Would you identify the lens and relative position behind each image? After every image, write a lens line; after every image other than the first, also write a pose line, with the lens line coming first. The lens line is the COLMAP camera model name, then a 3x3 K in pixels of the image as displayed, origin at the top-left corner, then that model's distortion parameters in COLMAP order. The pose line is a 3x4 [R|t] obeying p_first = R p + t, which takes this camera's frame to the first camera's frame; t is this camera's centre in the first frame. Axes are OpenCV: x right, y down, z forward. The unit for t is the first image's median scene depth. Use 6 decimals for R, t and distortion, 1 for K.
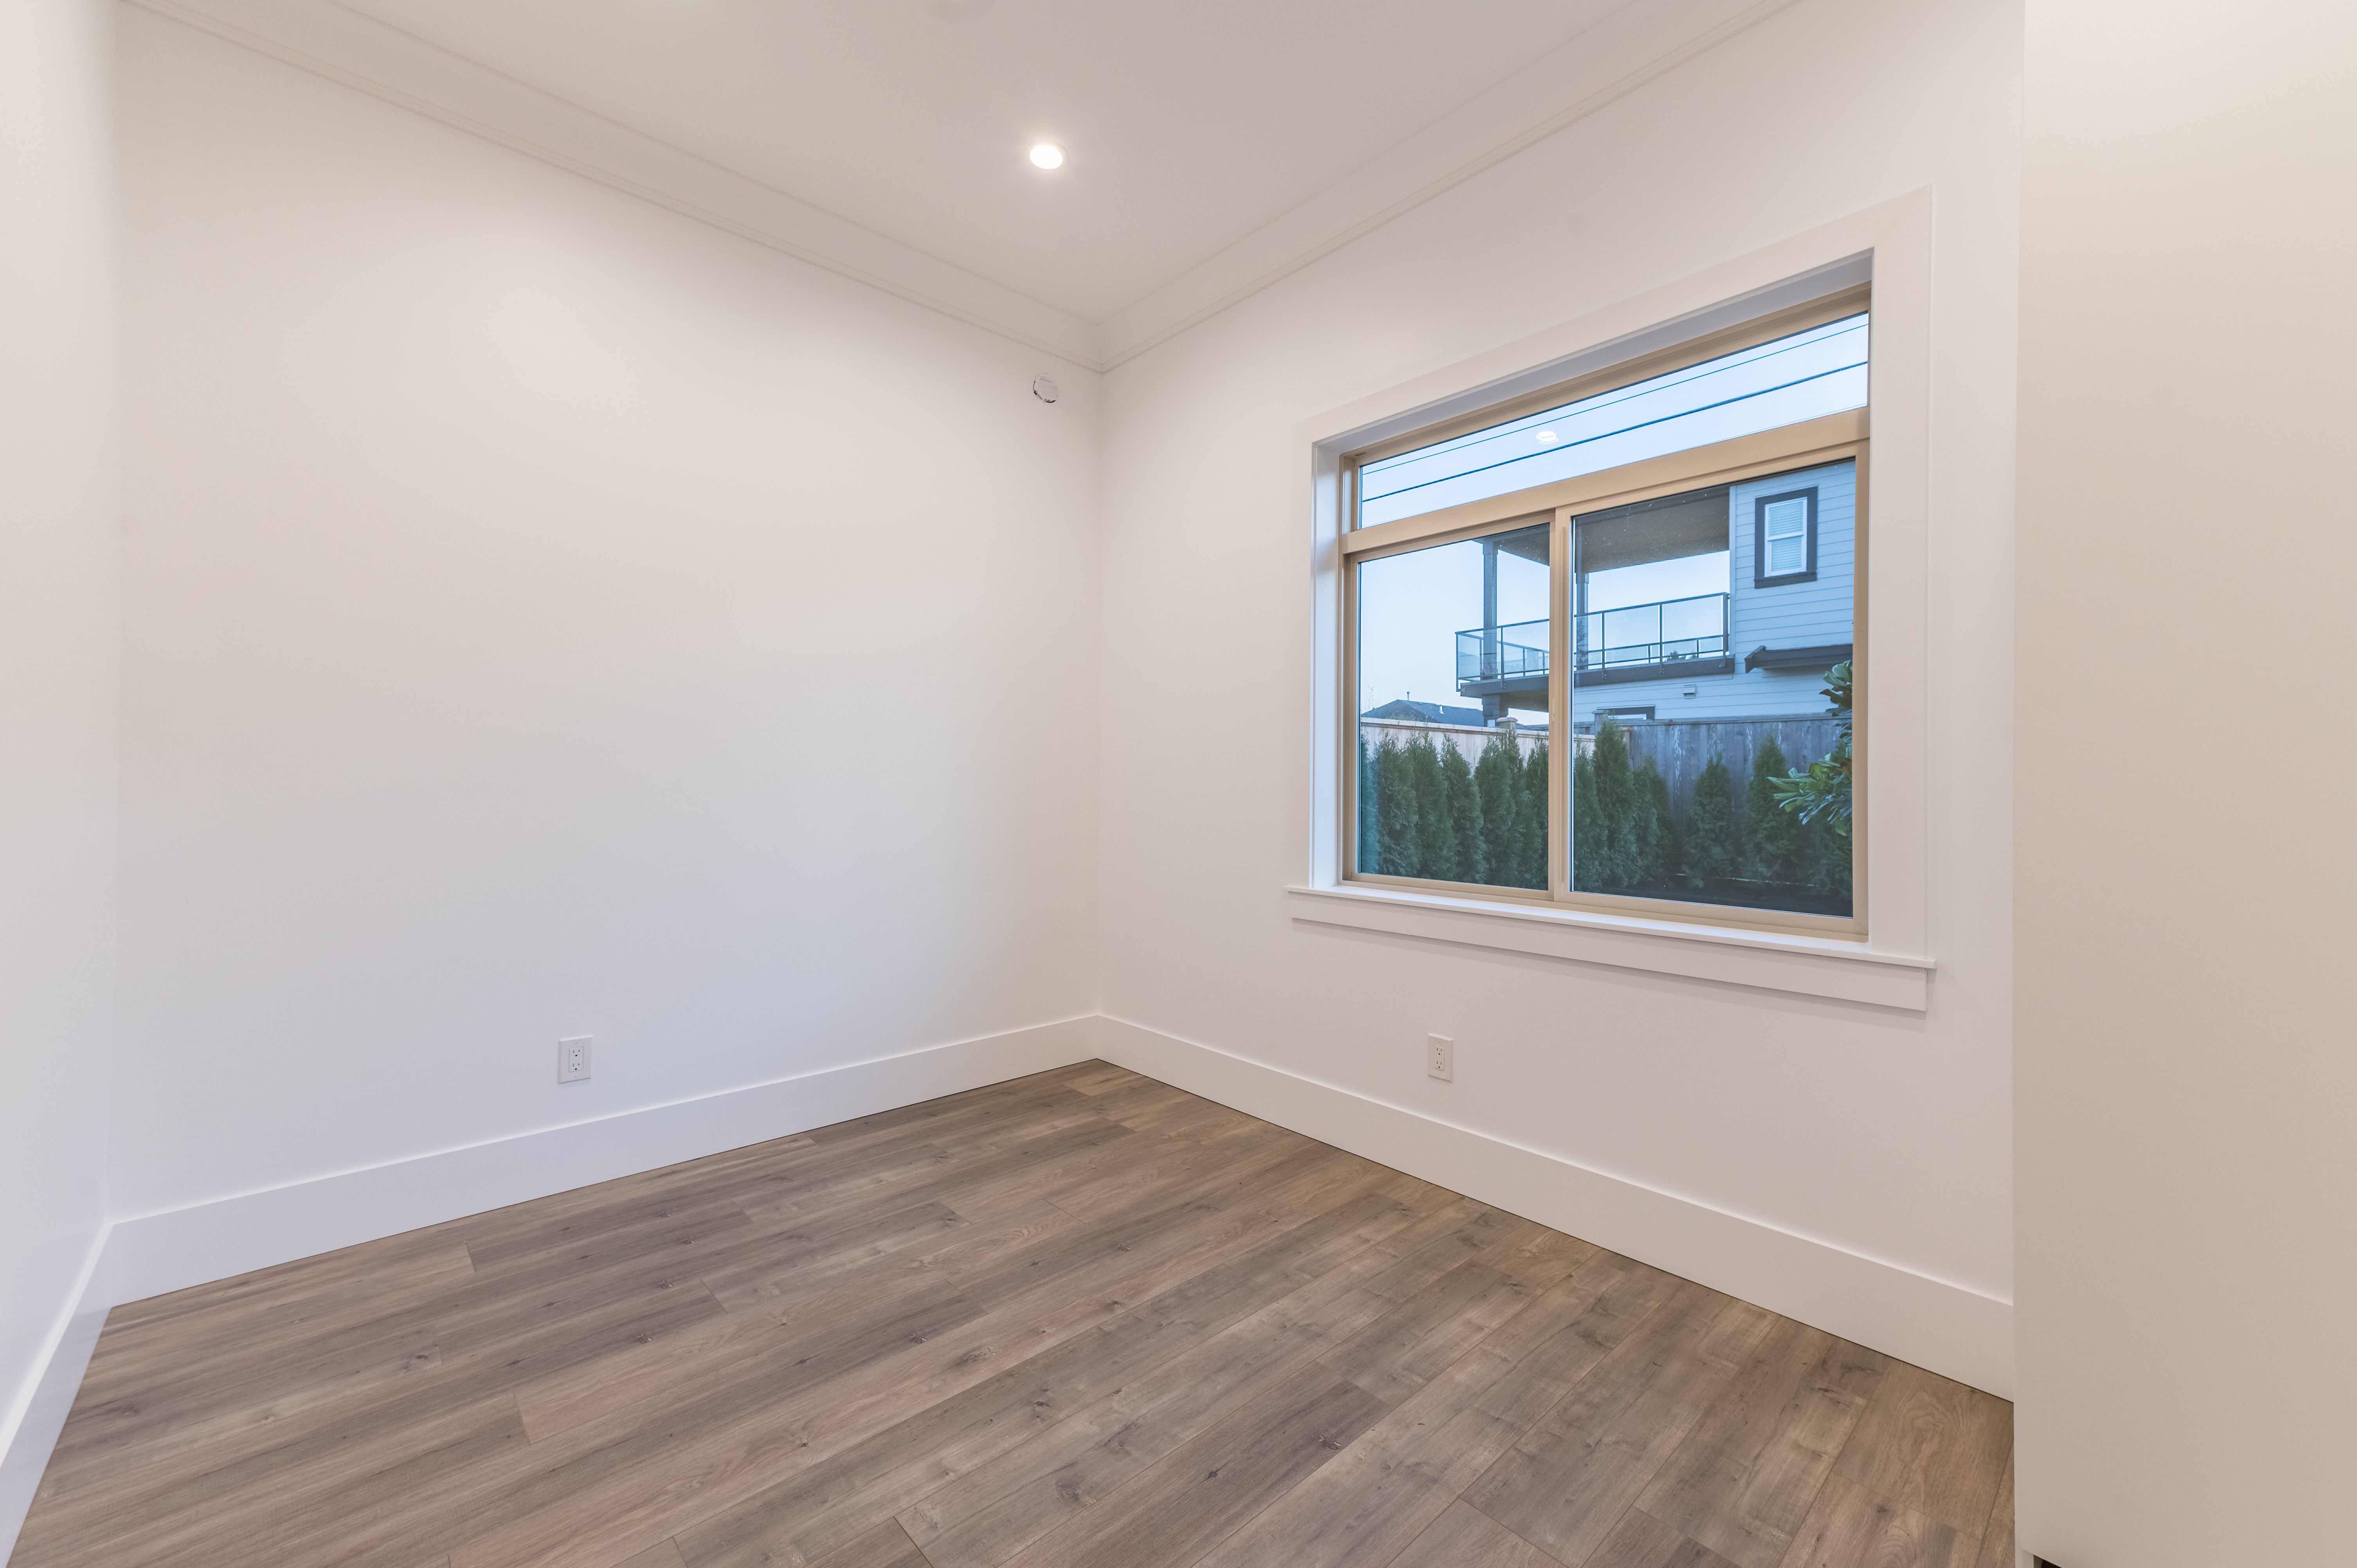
lens RADIAL K [[937.2, 0, 1178.0], [0, 937.2, 781.0], [0, 0, 1]] dist [0.018089, 0.000198]
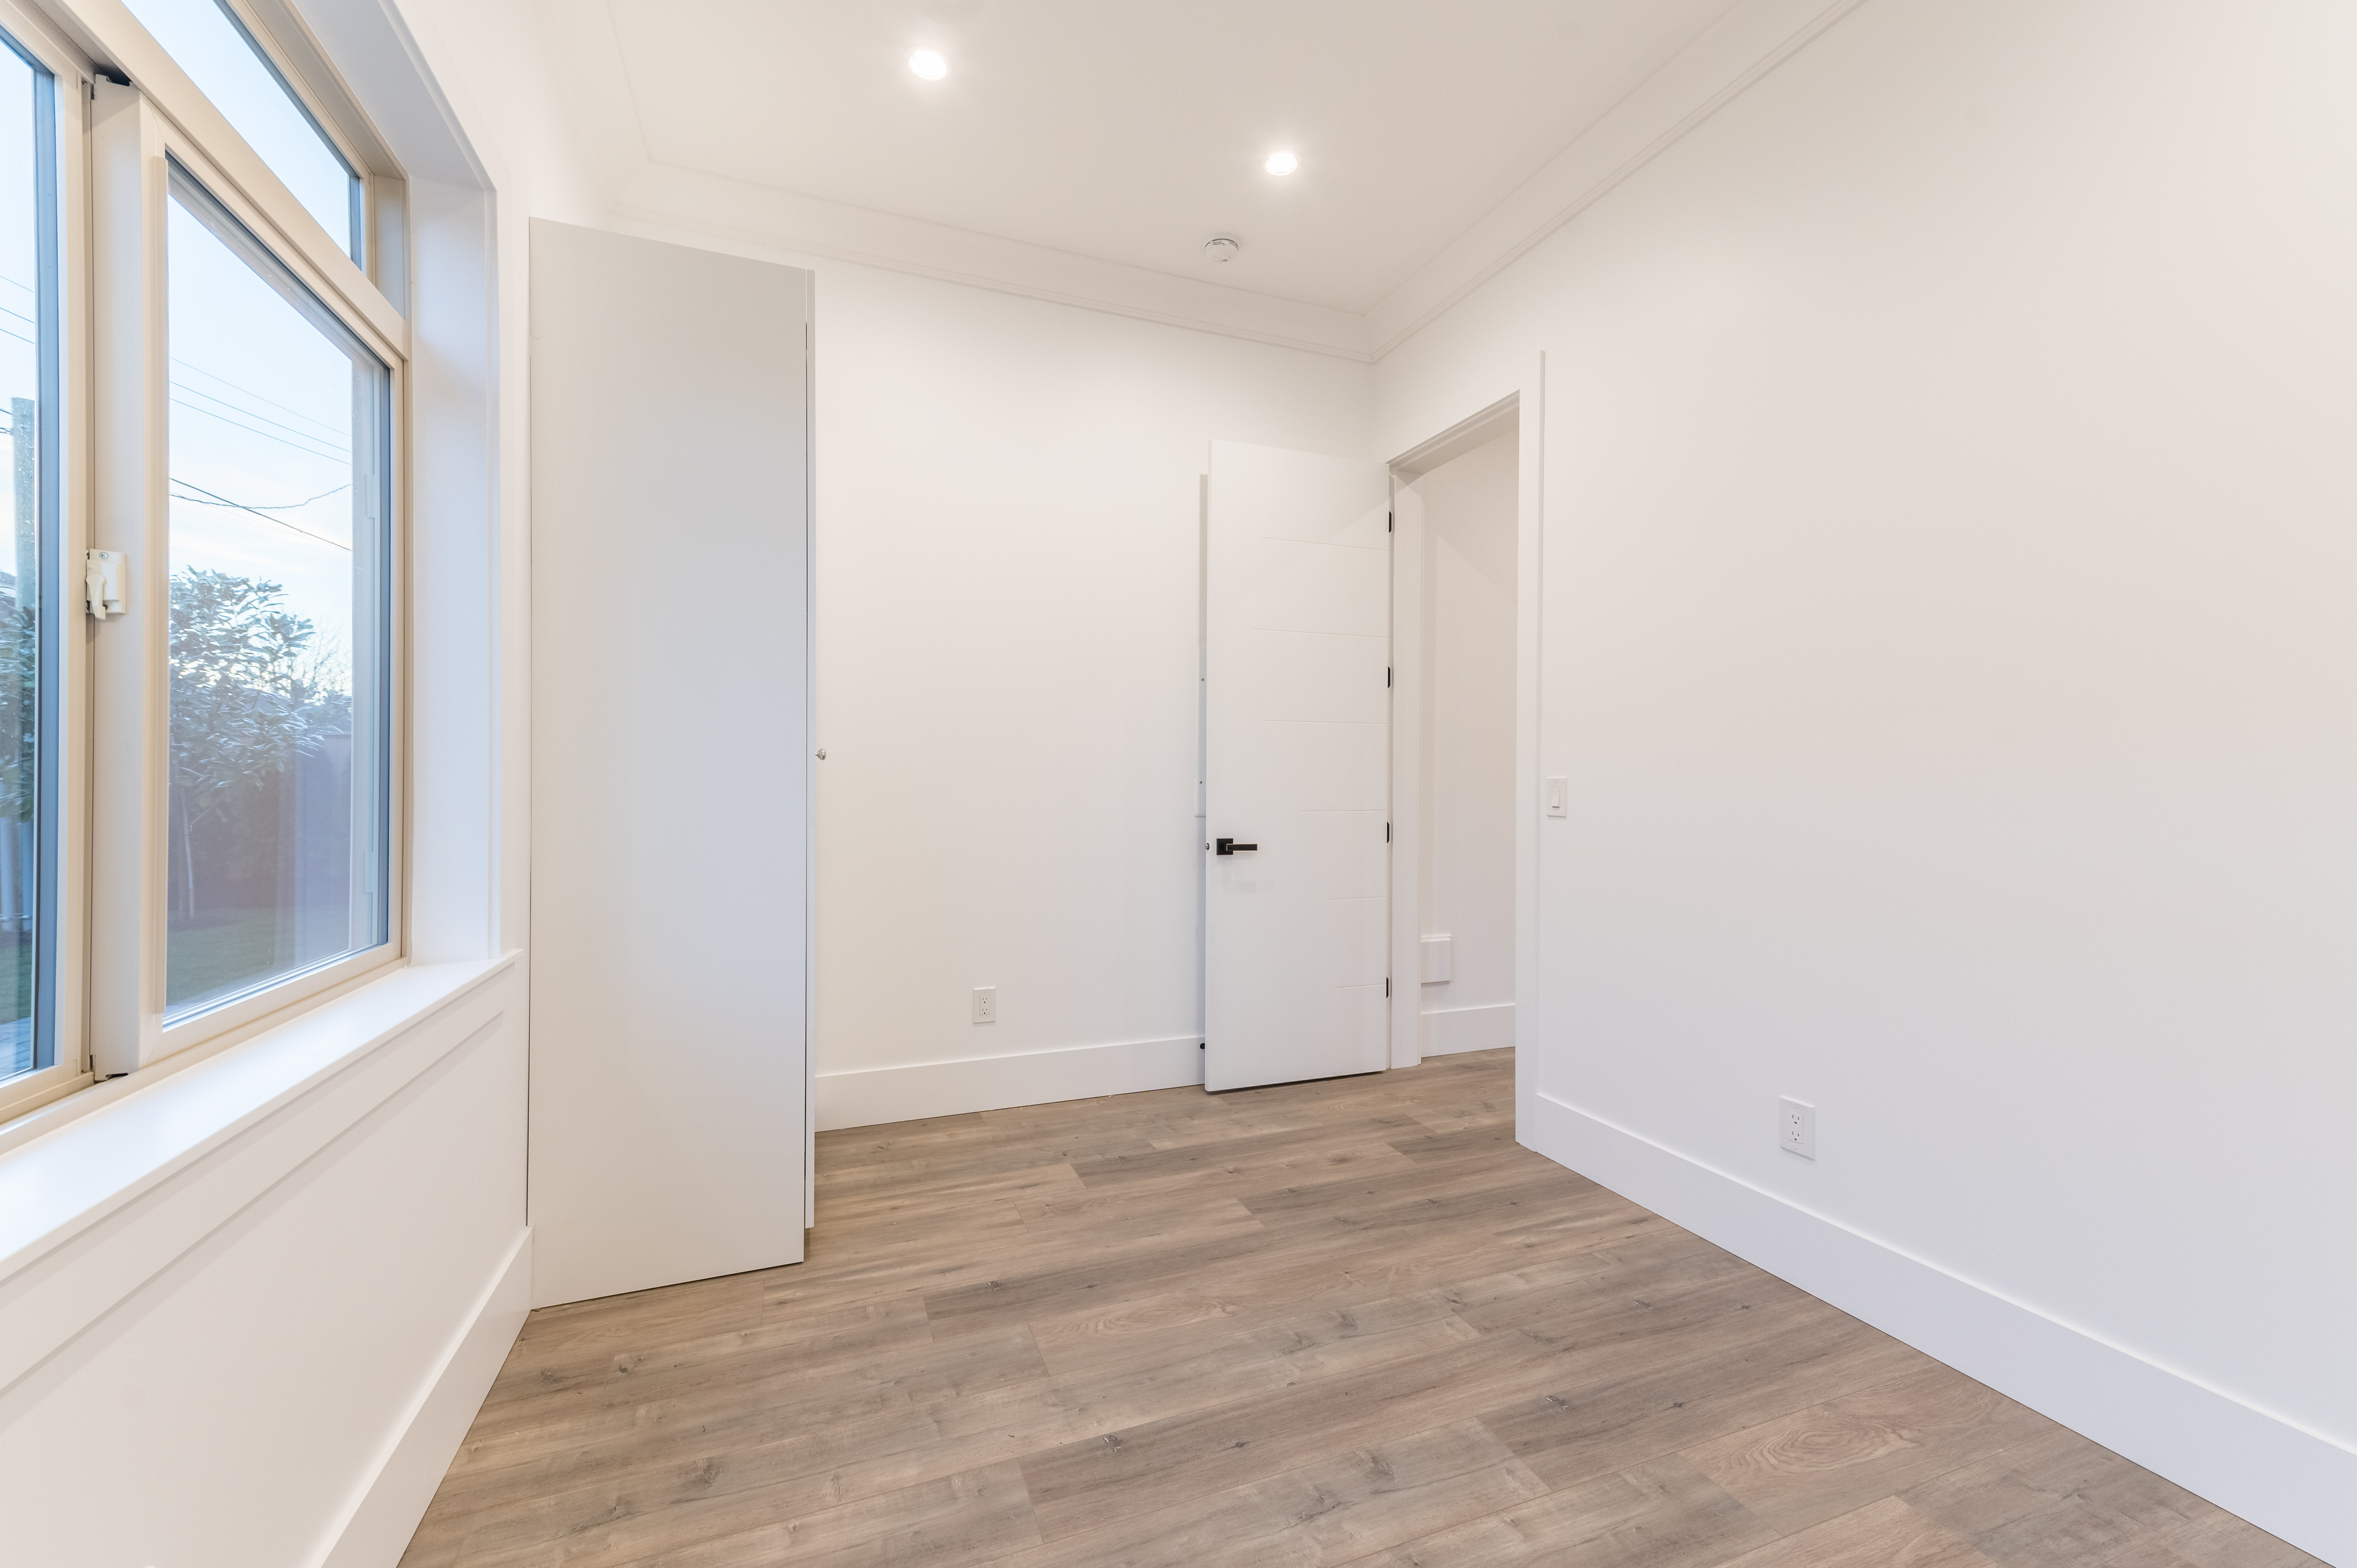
lens RADIAL K [[937.2, 0, 1176.8], [0, 937.2, 782.0], [0, 0, 1]] dist [0.018089, 0.000198]
pose [[-0.934926, -0.011376, 0.354660, -0.248151], [-0.010734, 0.999935, 0.003777, 0.001846], [-0.354680, -0.000275, -0.934988, 1.914597]]
